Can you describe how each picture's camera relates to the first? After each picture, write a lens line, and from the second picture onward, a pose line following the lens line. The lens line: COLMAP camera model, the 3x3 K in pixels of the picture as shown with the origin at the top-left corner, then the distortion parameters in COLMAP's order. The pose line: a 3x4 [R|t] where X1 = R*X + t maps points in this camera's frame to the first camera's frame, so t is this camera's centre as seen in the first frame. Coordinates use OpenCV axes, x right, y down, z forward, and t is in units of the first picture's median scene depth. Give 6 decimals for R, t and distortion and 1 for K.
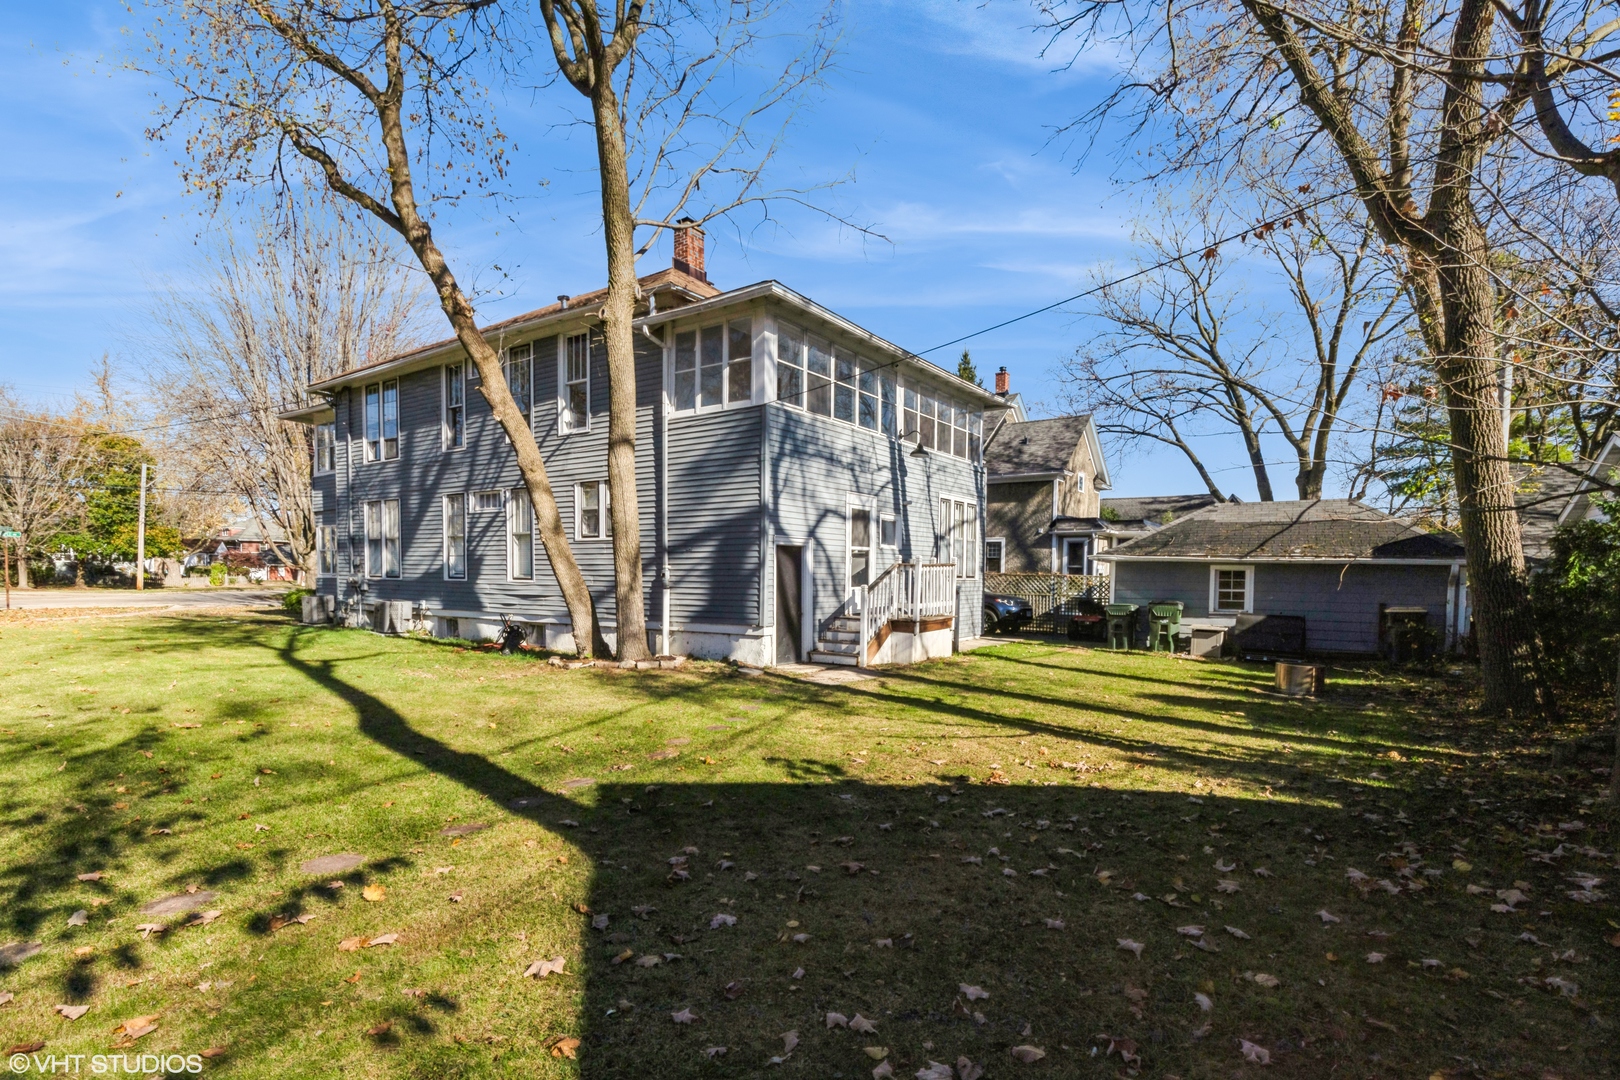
lens RADIAL K [[755.1, 0, 809.7], [0, 755.1, 569.7], [0, 0, 1]] dist [-0.001778, -0.000333]
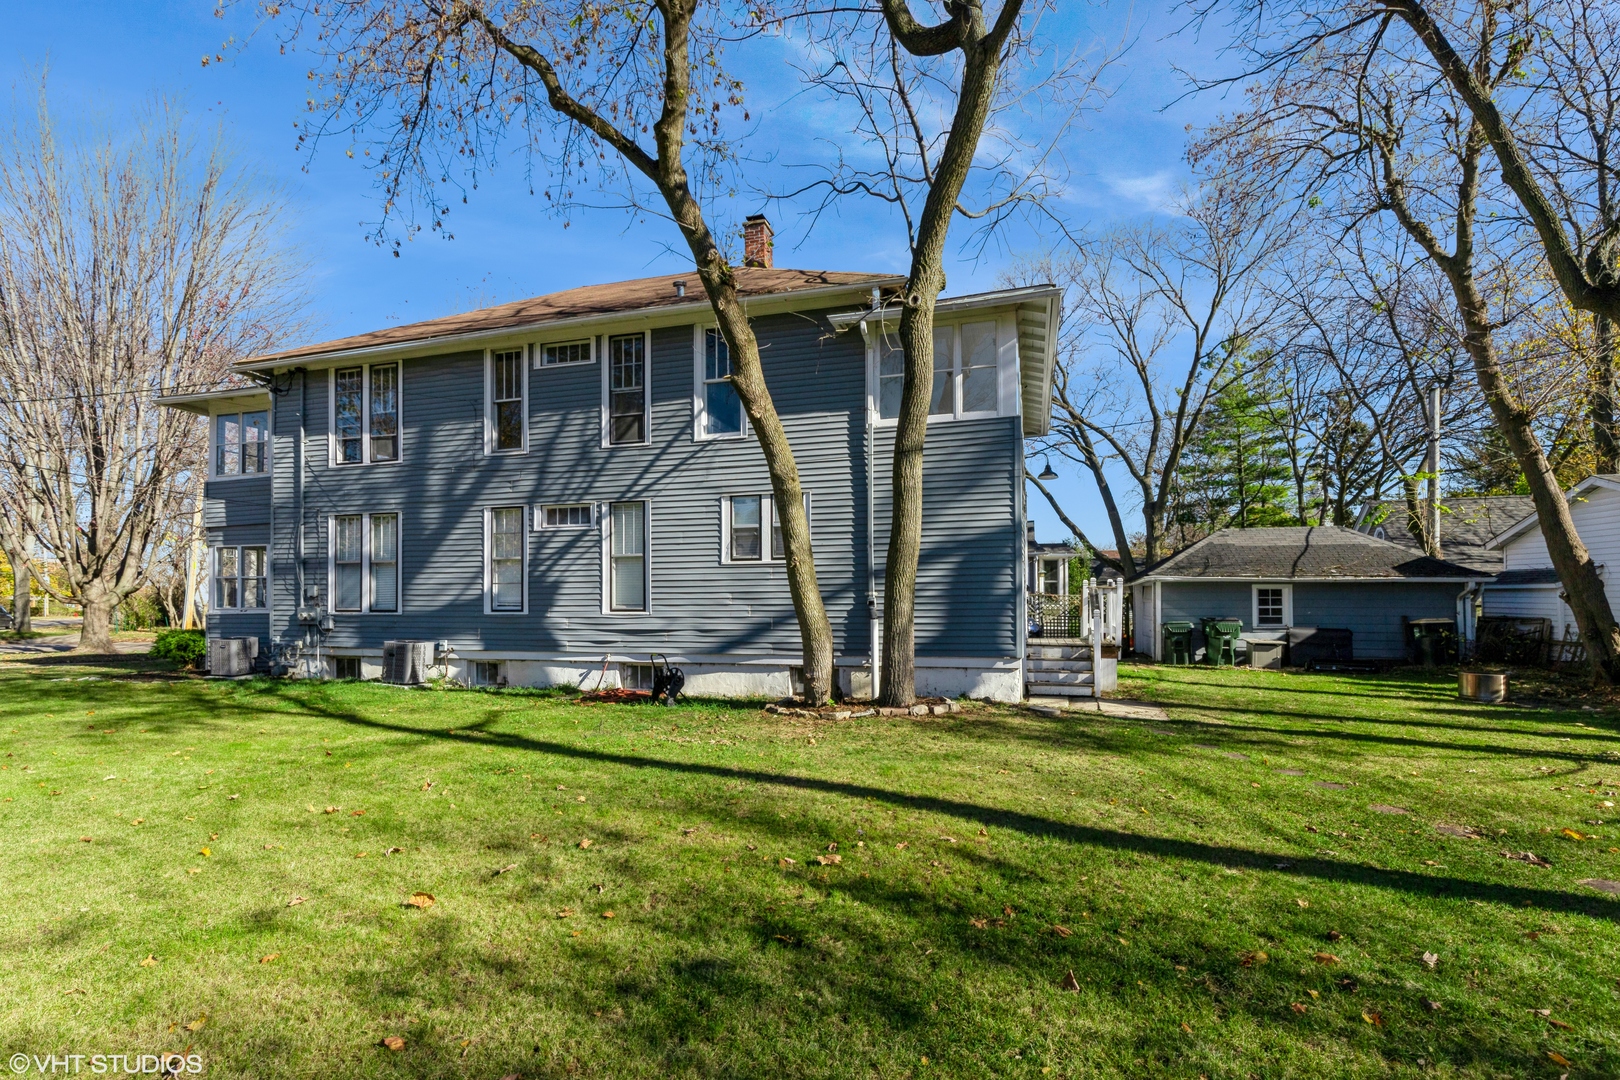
lens RADIAL K [[732.7, 0, 810.7], [0, 732.7, 548.9], [0, 0, 1]] dist [-0.001713, -0.000391]
pose [[0.956383, 0.002969, 0.292099, -0.409459], [0.013941, 0.998345, -0.055793, -0.007453], [-0.291782, 0.057431, 0.954759, 0.164102]]
